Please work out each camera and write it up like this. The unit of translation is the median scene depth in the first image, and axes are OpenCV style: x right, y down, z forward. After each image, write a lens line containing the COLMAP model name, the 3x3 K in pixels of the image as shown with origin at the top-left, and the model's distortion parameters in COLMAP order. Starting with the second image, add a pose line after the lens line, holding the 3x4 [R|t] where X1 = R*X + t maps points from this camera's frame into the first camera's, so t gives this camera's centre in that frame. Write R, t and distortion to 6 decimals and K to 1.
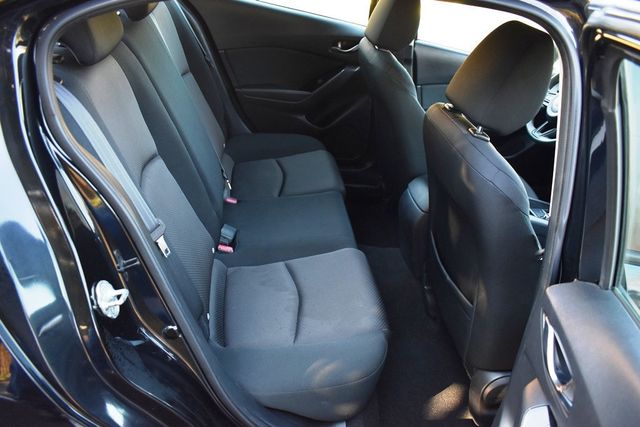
lens RADIAL K [[494.4, 0, 319.8], [0, 494.4, 213.7], [0, 0, 1]] dist [-0.101468, 0.017023]
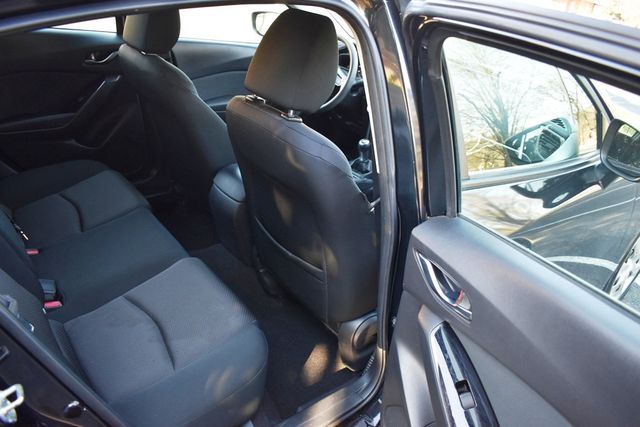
lens RADIAL K [[494.4, 0, 322.0], [0, 494.4, 215.0], [0, 0, 1]] dist [-0.101468, 0.017023]
pose [[0.846449, -0.294383, 0.443693, -0.133560], [0.282125, 0.954645, 0.095171, -0.033764], [-0.451586, 0.044619, 0.891111, 0.005540]]
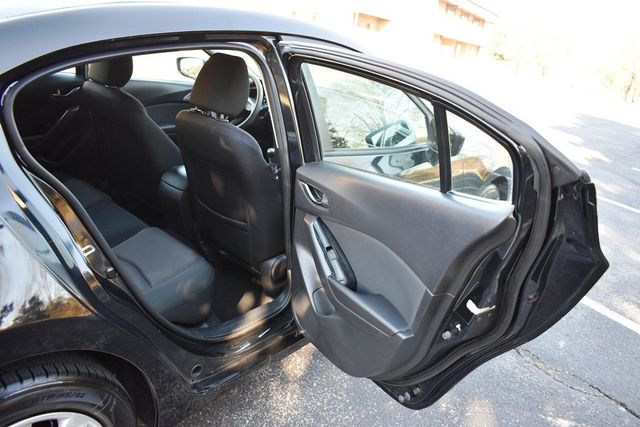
lens RADIAL K [[494.4, 0, 322.5], [0, 494.4, 215.8], [0, 0, 1]] dist [-0.101468, 0.017023]
pose [[0.735861, -0.303567, 0.605273, -0.456483], [0.333361, 0.940459, 0.066390, 0.129037], [-0.589388, 0.152921, 0.793244, -0.428843]]
